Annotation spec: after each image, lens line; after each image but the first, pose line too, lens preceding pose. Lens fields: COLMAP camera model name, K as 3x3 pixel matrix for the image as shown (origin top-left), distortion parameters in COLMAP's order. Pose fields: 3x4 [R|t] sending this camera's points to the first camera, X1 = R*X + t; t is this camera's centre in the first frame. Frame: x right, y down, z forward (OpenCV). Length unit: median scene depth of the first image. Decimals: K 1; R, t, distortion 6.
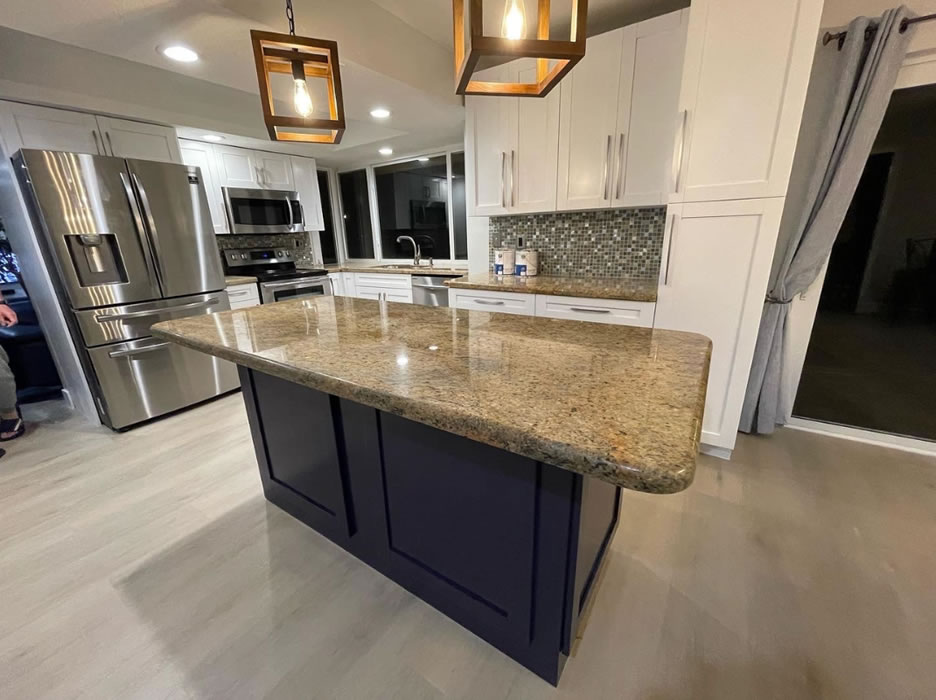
lens RADIAL K [[380.8, 0, 465.4], [0, 380.8, 348.6], [0, 0, 1]] dist [-0.000891, 0.000151]
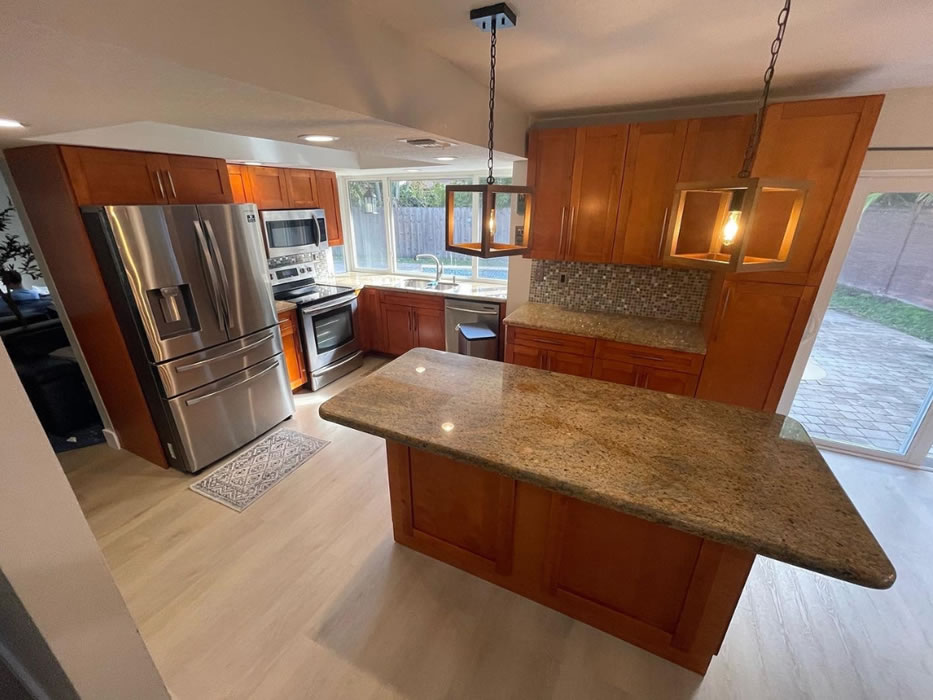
lens RADIAL K [[379.5, 0, 470.3], [0, 379.5, 351.2], [0, 0, 1]] dist [-0.000891, 0.000151]
pose [[0.989402, -0.021301, 0.143632, -0.314066], [0.010833, 0.997254, 0.073266, -0.169821], [-0.144799, -0.070934, 0.986915, -0.070984]]
